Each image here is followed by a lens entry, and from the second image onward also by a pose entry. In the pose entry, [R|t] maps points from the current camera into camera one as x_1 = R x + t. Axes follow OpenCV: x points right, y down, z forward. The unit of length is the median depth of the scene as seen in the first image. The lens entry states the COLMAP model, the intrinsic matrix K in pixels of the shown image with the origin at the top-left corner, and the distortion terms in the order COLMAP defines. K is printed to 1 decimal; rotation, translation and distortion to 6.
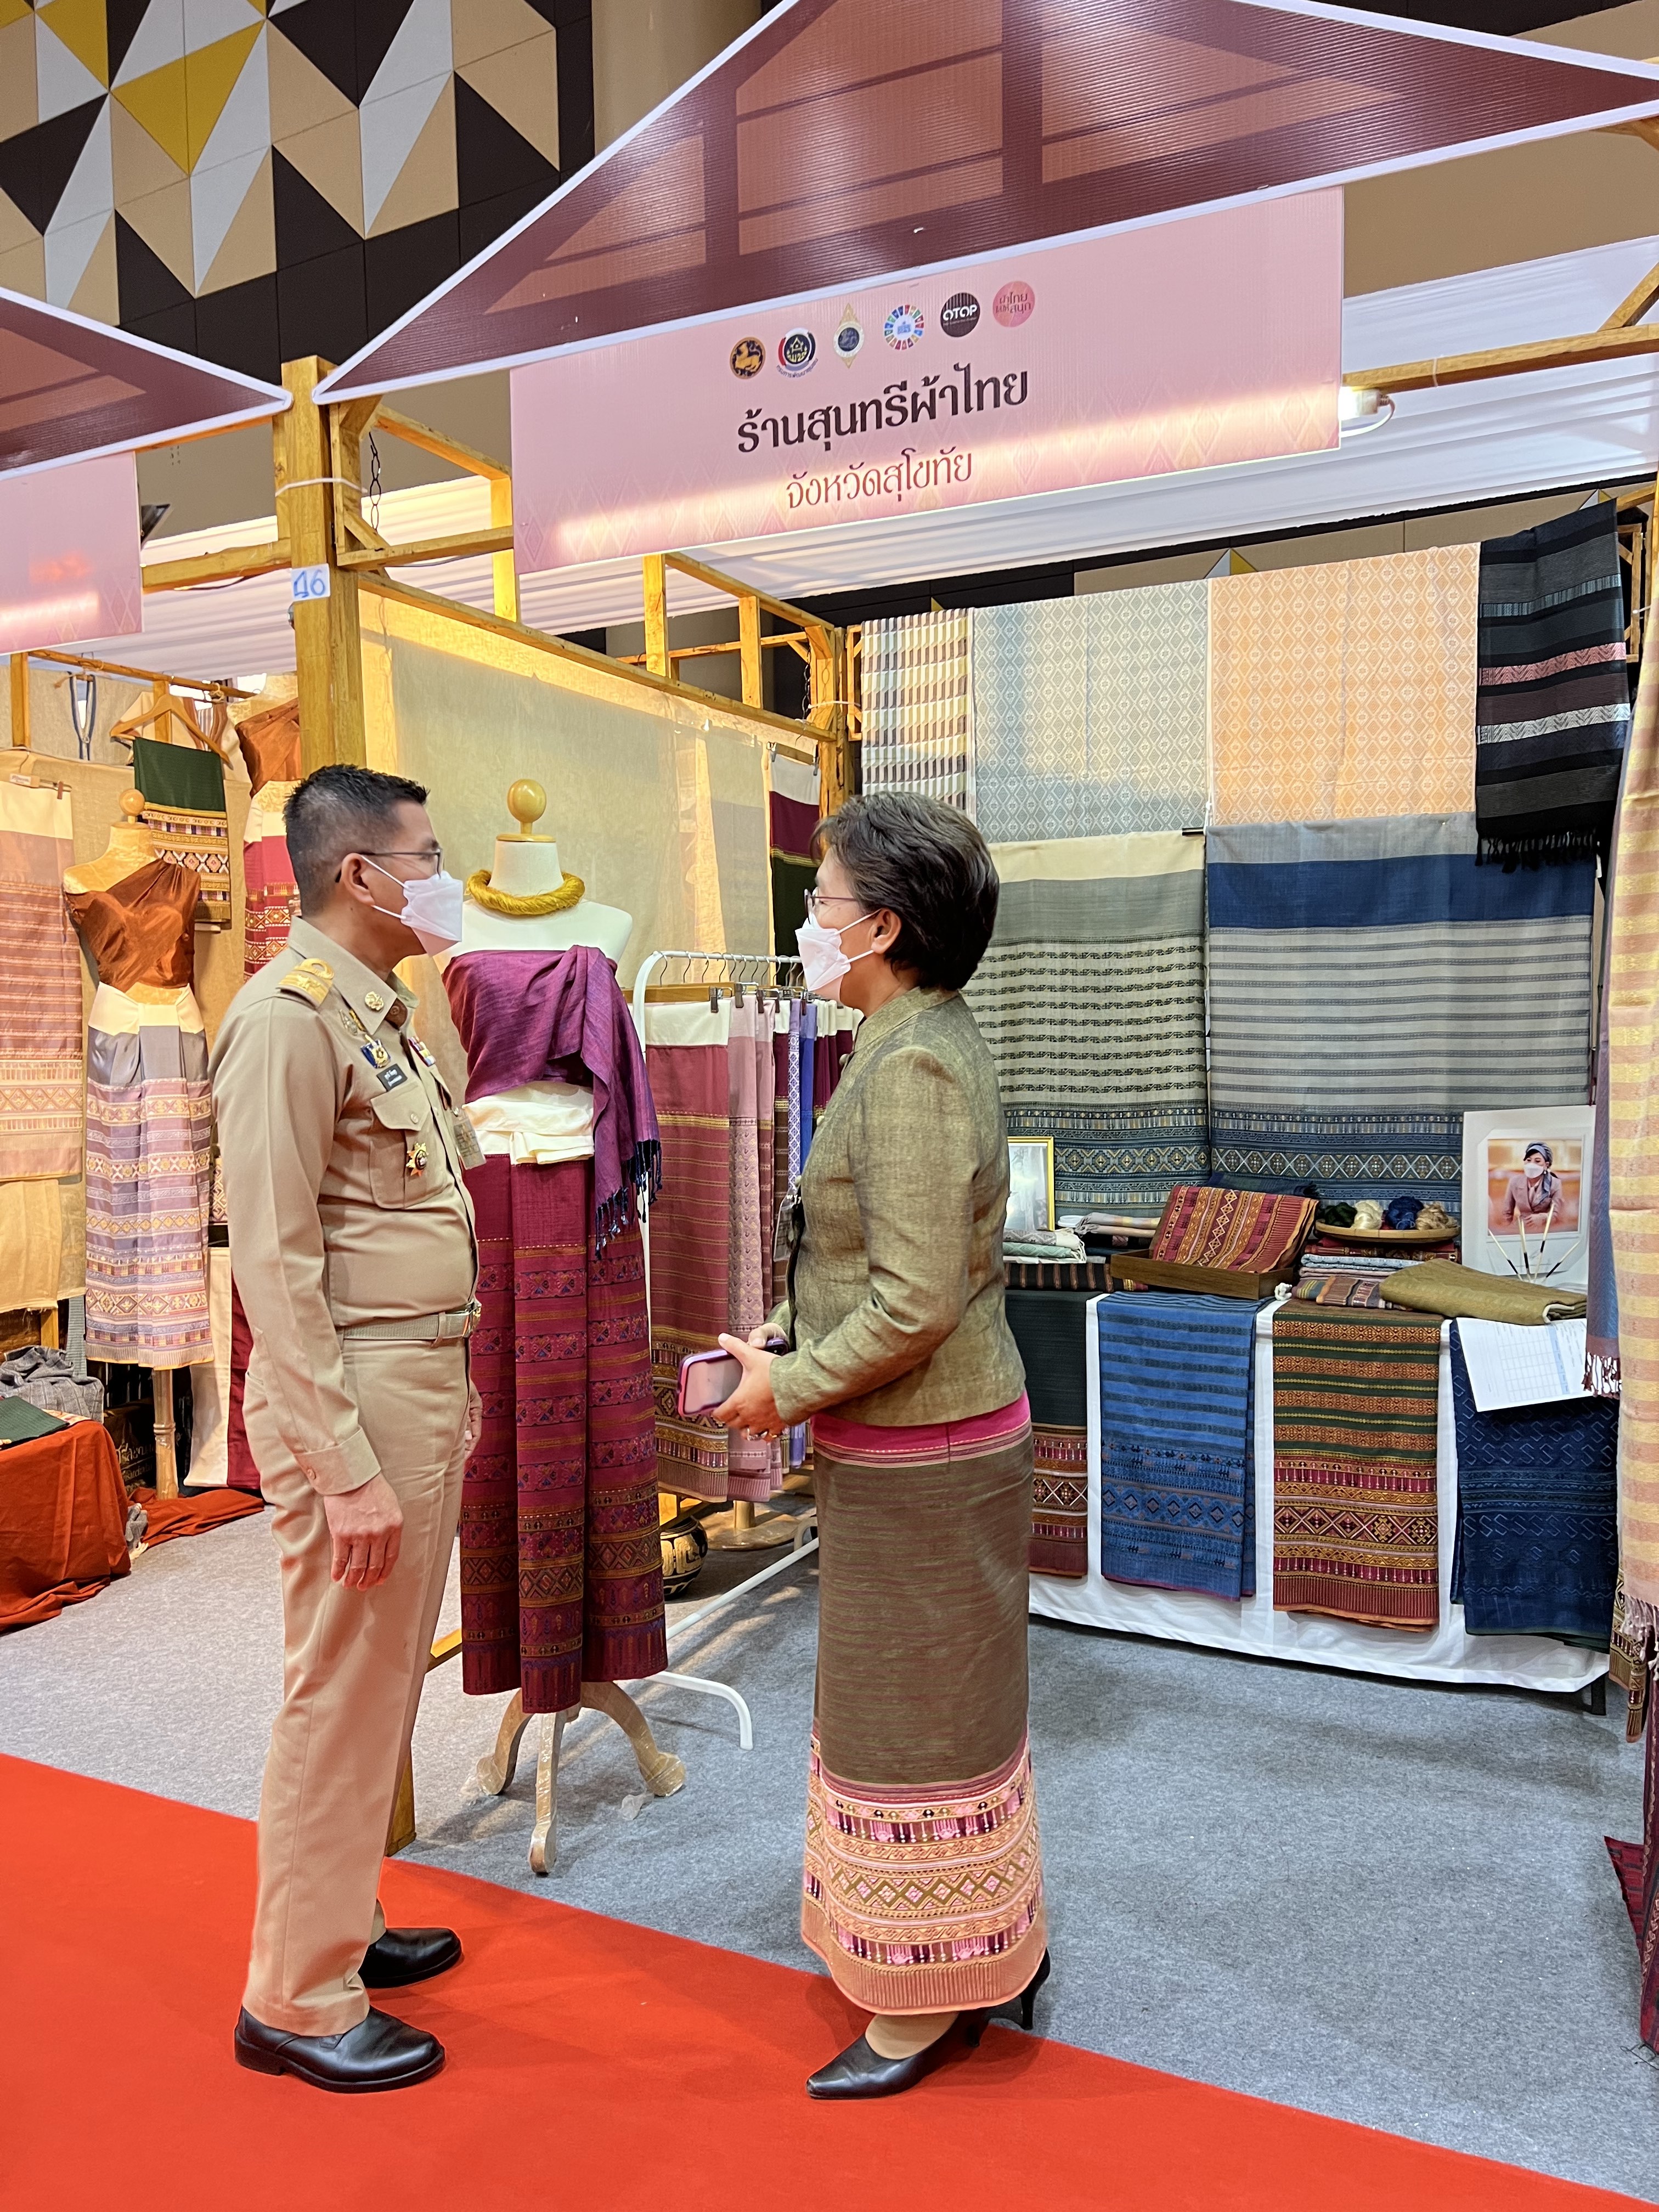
lens RADIAL K [[1658.2, 0, 834.2], [0, 1658.2, 1107.4], [0, 0, 1]] dist [0.055011, -0.070495]
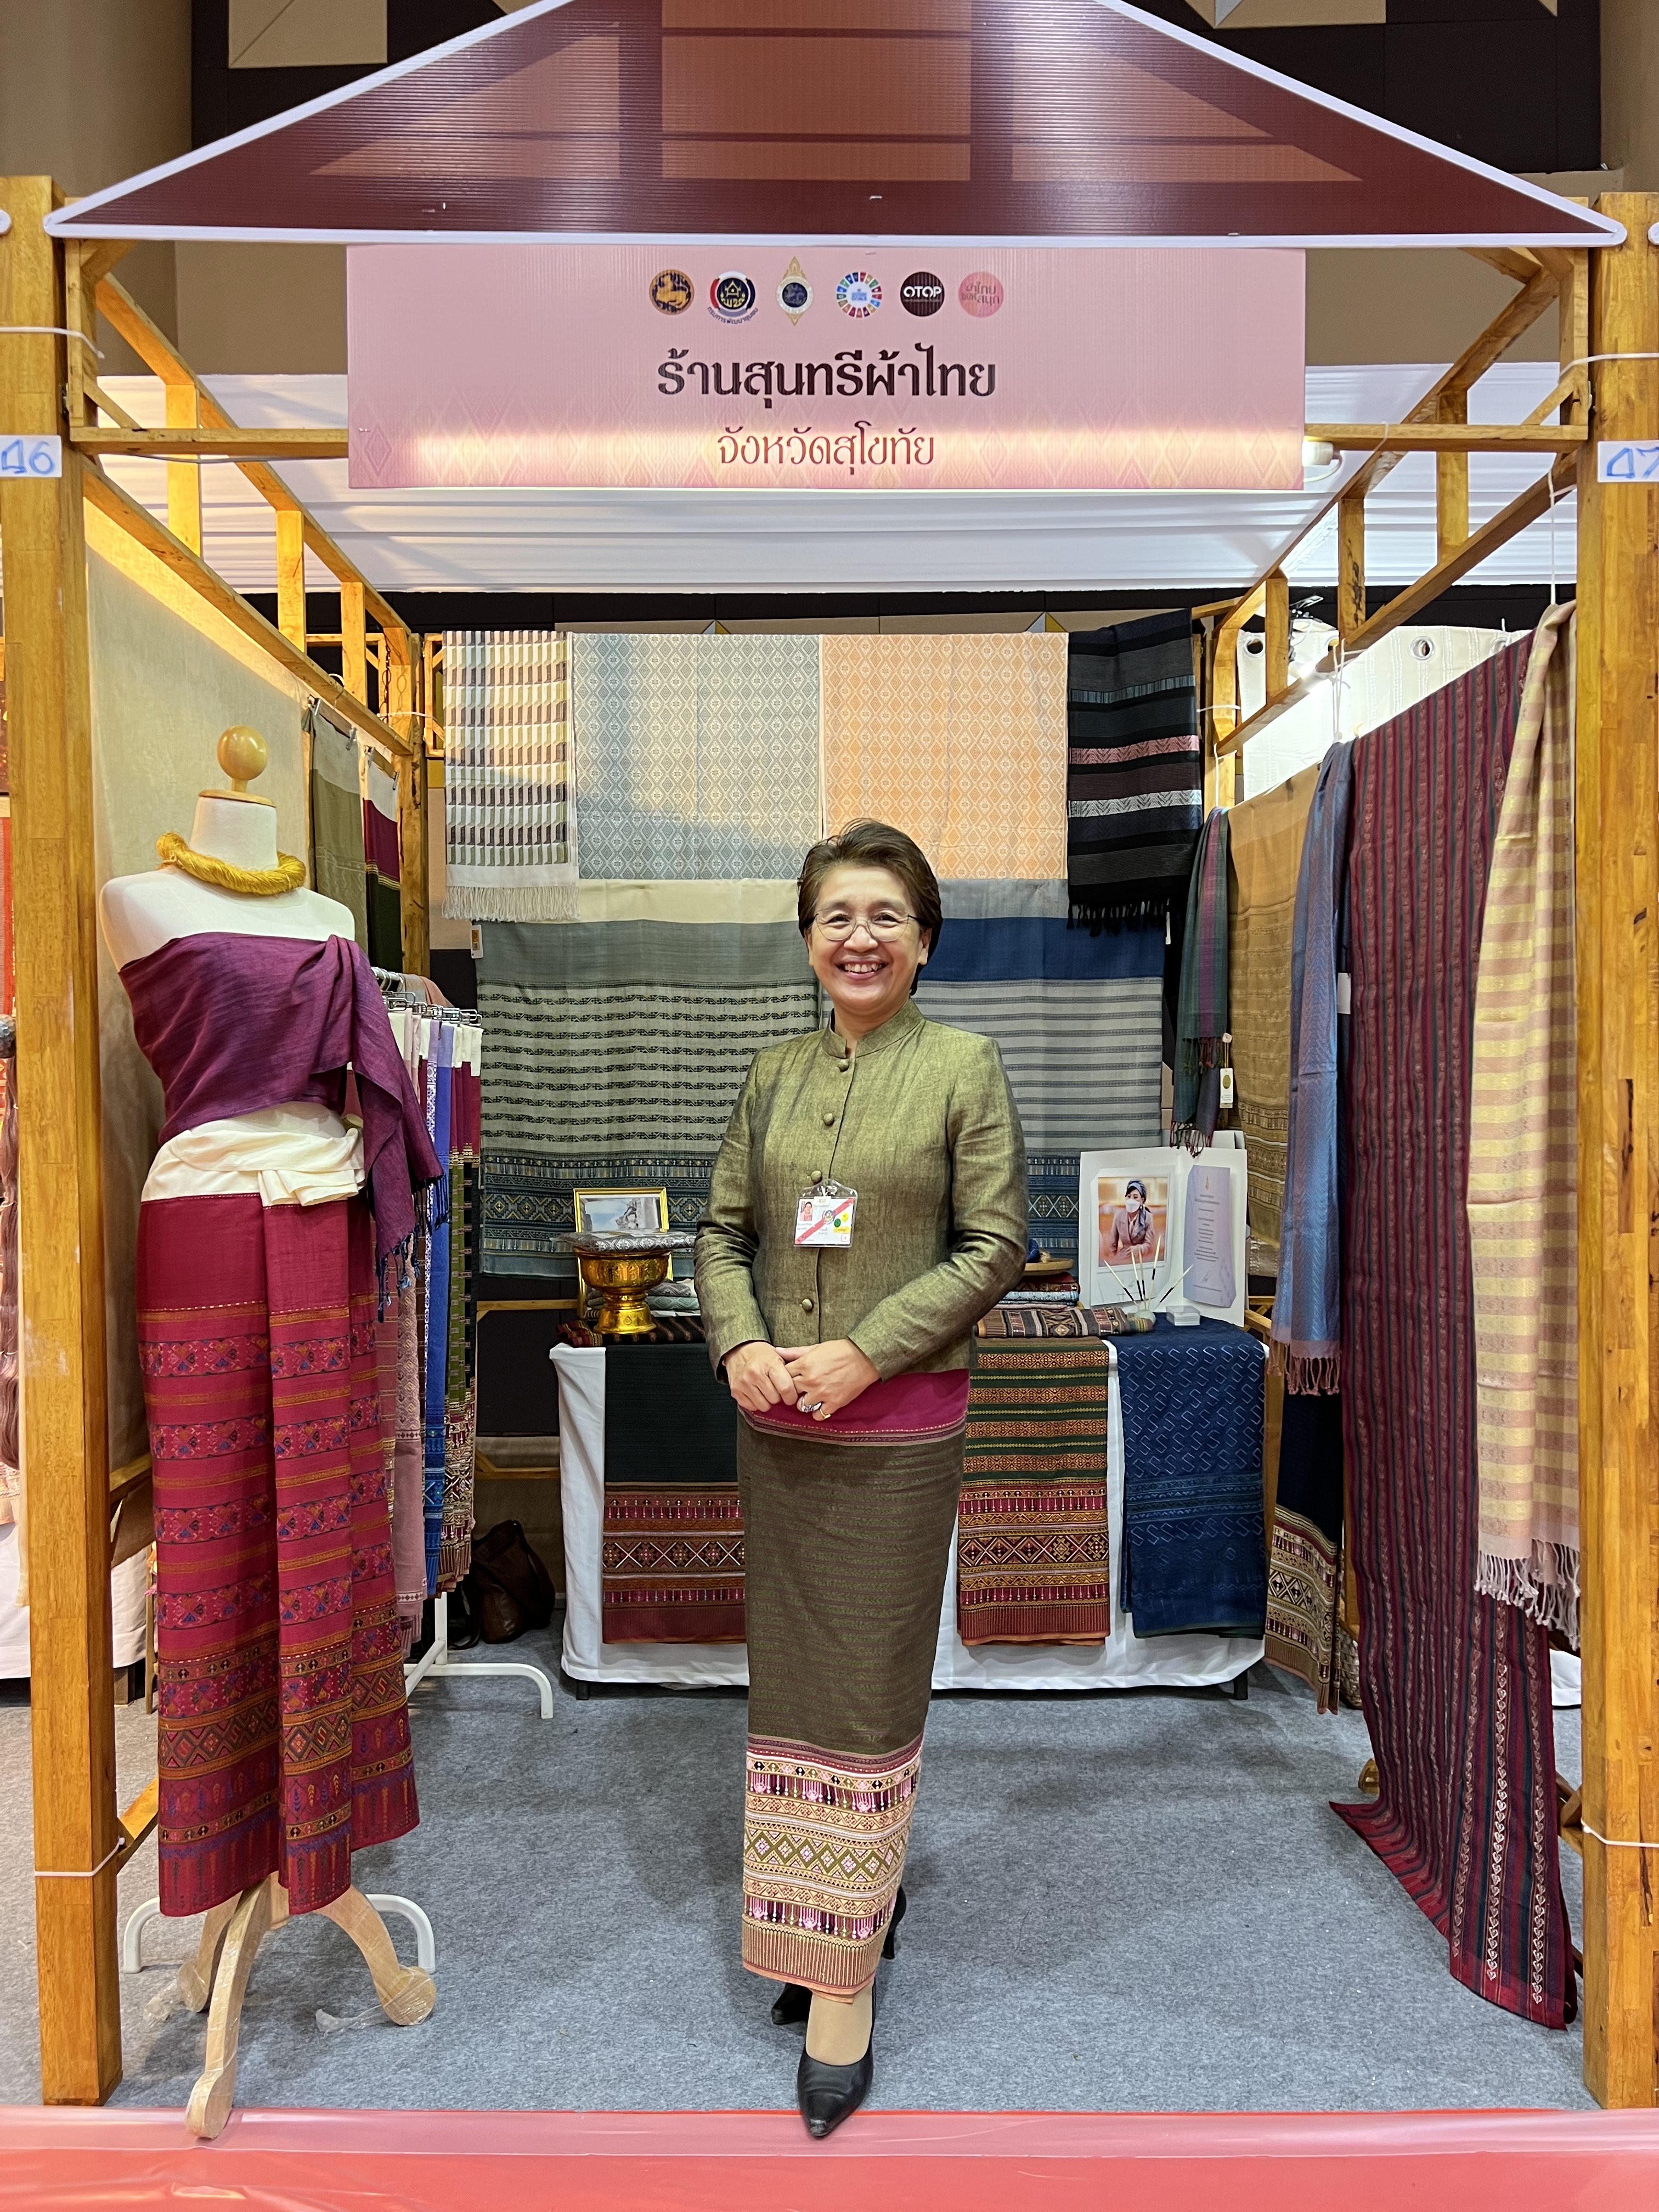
lens RADIAL K [[1657.8, 0, 849.8], [0, 1657.8, 1120.9], [0, 0, 1]] dist [0.084587, -0.108194]
pose [[0.896347, 0.005096, 0.443324, -0.230972], [0.014734, 0.999039, -0.041273, 0.024149], [-0.443109, 0.043526, 0.895411, 0.103477]]
